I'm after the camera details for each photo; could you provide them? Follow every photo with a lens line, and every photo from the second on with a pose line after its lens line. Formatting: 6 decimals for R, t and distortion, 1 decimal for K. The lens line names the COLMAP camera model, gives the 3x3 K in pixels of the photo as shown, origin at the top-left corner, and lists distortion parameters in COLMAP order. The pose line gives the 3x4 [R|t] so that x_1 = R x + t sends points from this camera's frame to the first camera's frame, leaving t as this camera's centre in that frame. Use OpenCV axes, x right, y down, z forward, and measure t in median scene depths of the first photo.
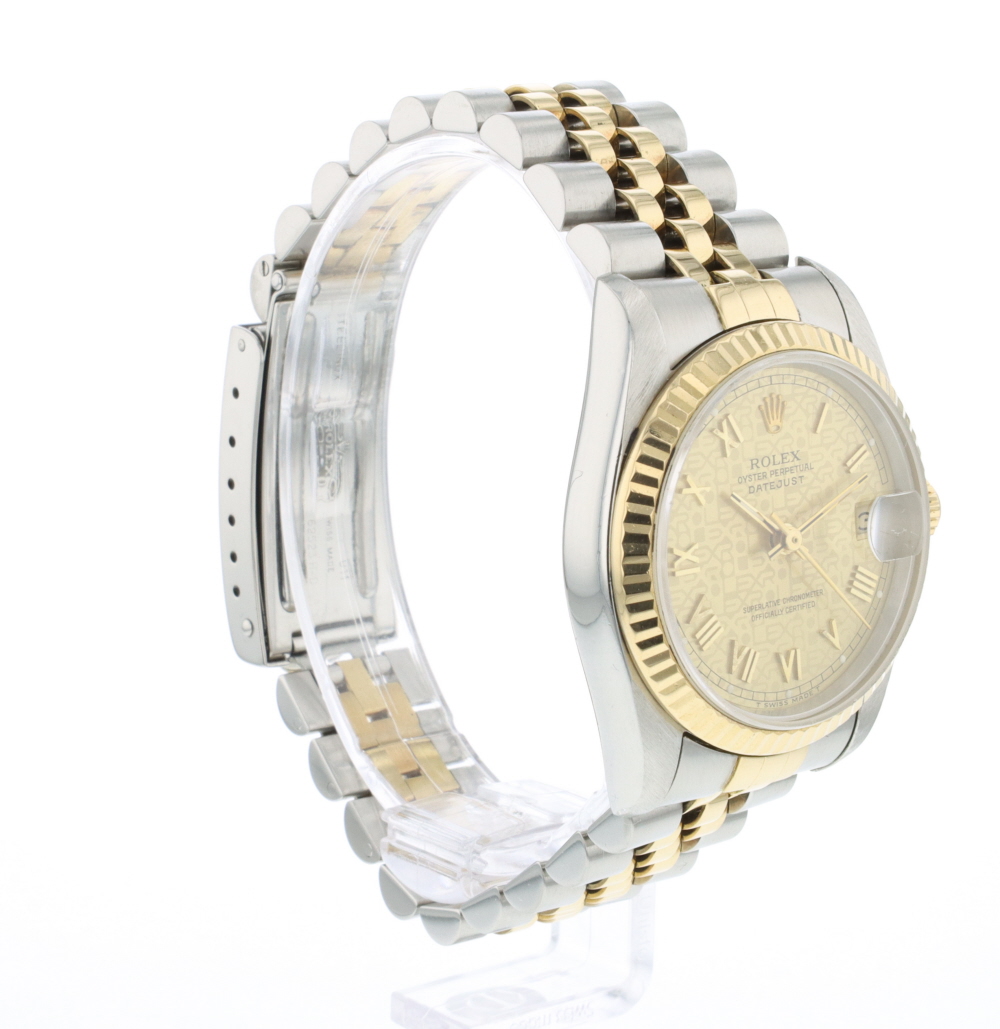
lens RADIAL K [[2768.1, 0, 500.1], [0, 2768.1, 515.8], [0, 0, 1]] dist [-0.054070, 0.000000]
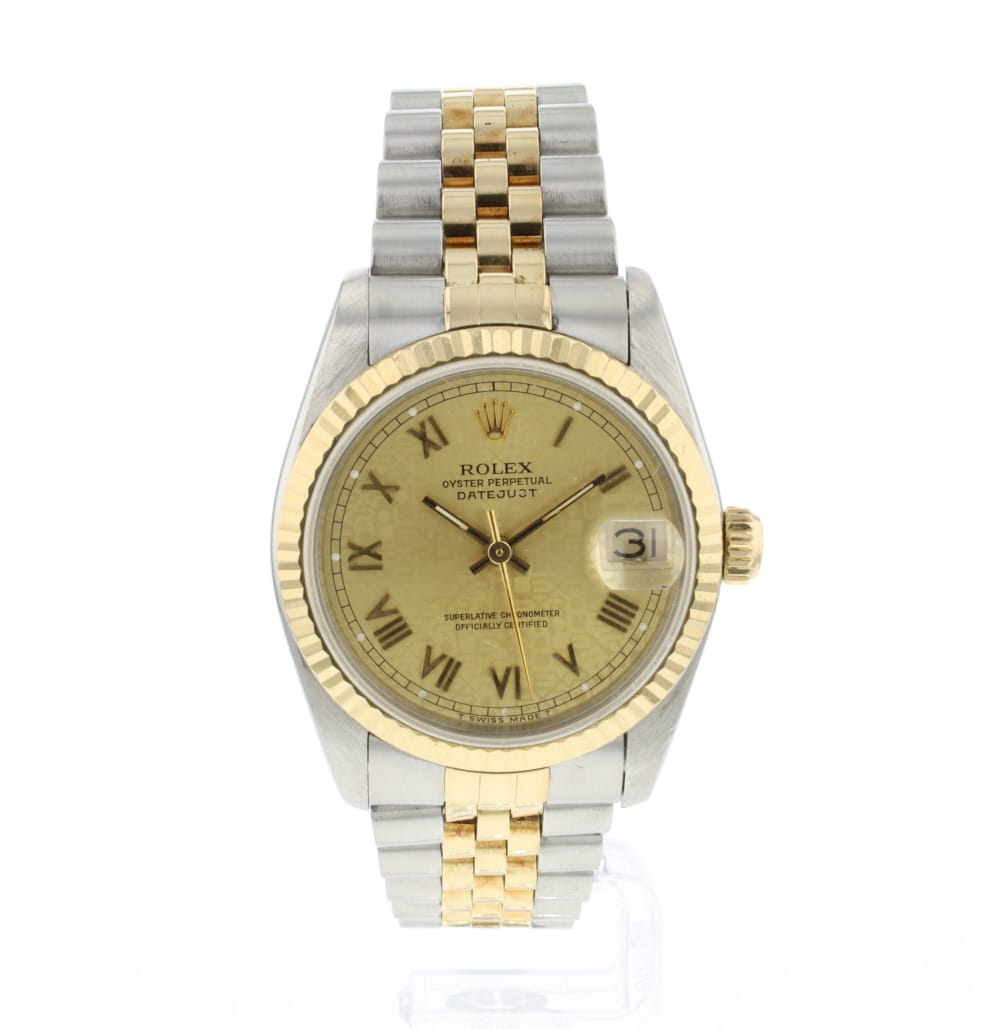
lens RADIAL K [[2768.1, 0, 499.4], [0, 2768.1, 513.3], [0, 0, 1]] dist [-0.054070, 0.000000]
pose [[0.797980, 0.101630, -0.594053, 0.680294], [-0.113242, 0.993407, 0.017836, -0.022109], [0.591949, 0.053039, 0.804228, 0.217634]]
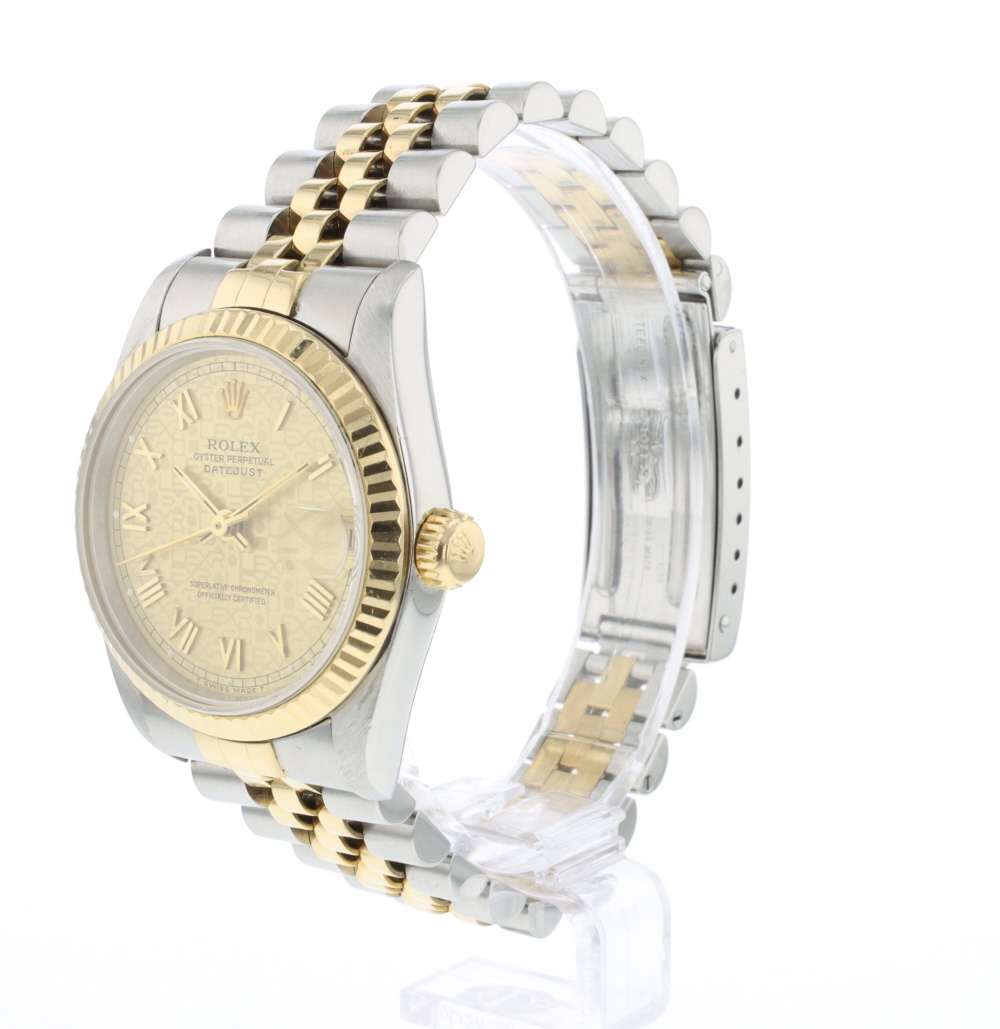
lens RADIAL K [[2768.1, 0, 499.8], [0, 2768.1, 514.4], [0, 0, 1]] dist [-0.054070, 0.000000]
pose [[0.263755, 0.159978, -0.951231, 1.086902], [-0.187851, 0.975789, 0.112022, -0.126951], [0.946121, 0.149143, 0.287421, 0.805178]]
